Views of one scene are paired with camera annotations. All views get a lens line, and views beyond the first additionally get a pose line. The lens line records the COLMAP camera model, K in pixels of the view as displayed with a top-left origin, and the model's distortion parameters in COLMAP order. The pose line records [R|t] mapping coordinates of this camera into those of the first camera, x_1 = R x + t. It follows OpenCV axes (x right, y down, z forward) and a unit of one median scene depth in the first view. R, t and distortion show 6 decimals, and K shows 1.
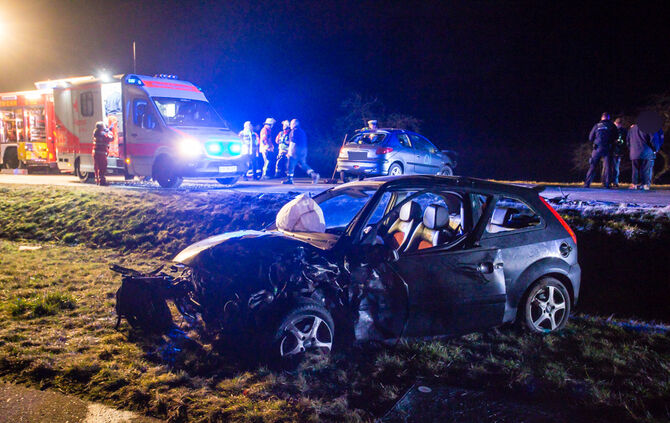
lens RADIAL K [[574.6, 0, 335.0], [0, 574.6, 211.5], [0, 0, 1]] dist [-0.000050, 0.004195]
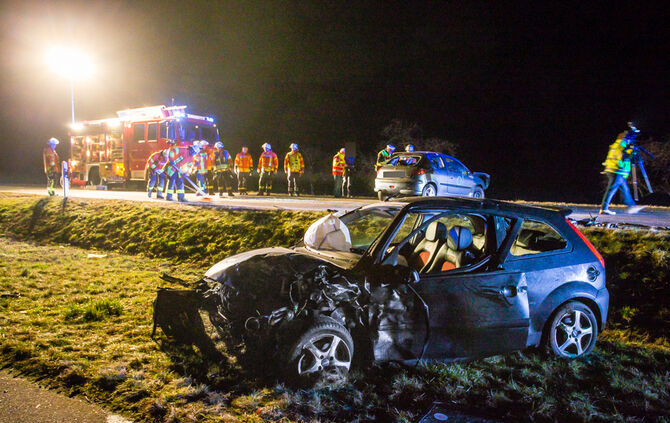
lens RADIAL K [[502.5, 0, 335.0], [0, 502.5, 211.5], [0, 0, 1]] dist [-0.033963, 0.050282]
pose [[0.995037, 0.016129, -0.098192, 0.044708], [-0.018676, 0.999511, -0.025079, -0.011780], [0.097740, 0.026788, 0.994851, 0.103676]]
